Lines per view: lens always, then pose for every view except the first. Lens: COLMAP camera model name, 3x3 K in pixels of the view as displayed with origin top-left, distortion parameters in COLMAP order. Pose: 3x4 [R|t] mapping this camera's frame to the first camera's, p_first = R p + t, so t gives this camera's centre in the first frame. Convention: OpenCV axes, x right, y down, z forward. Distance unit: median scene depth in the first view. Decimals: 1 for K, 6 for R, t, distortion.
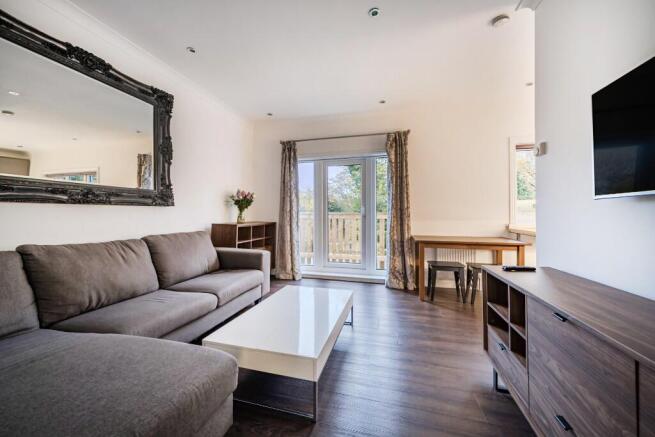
lens RADIAL K [[244.8, 0, 326.5], [0, 244.8, 215.0], [0, 0, 1]] dist [-0.002842, -0.000282]
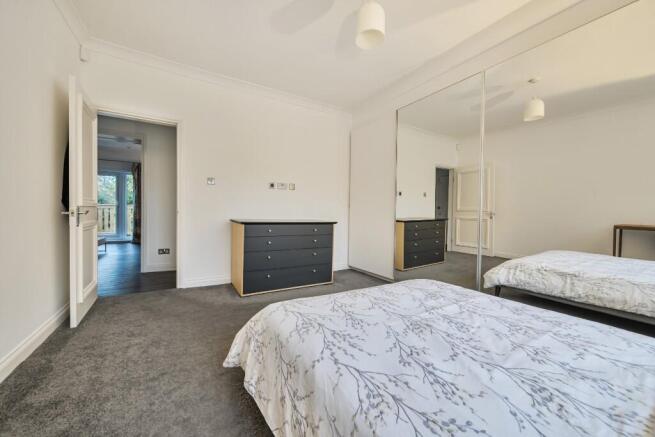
lens RADIAL K [[244.3, 0, 324.0], [0, 244.3, 218.6], [0, 0, 1]] dist [-0.000838, -0.000175]
pose [[0.702408, -0.003451, 0.711766, -0.065242], [-0.019244, 0.999531, 0.023837, 0.025106], [-0.711514, -0.030440, 0.702012, -1.634549]]
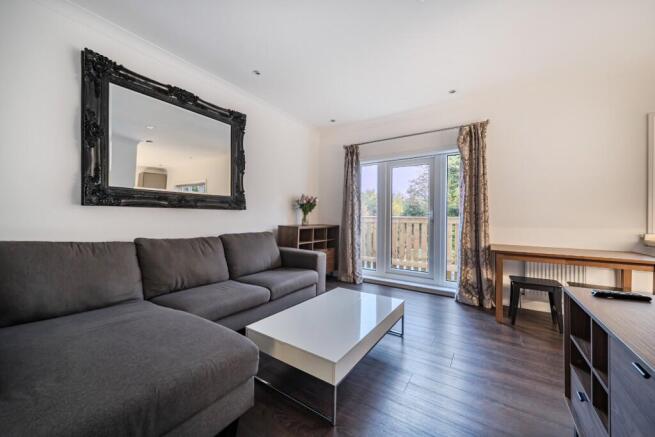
lens RADIAL K [[244.3, 0, 324.0], [0, 244.3, 218.6], [0, 0, 1]] dist [-0.000838, -0.000175]
pose [[0.946742, 0.011166, -0.321800, 0.088291], [-0.011154, 0.999936, 0.001880, -0.000165], [0.321800, 0.001810, 0.946806, 0.015923]]
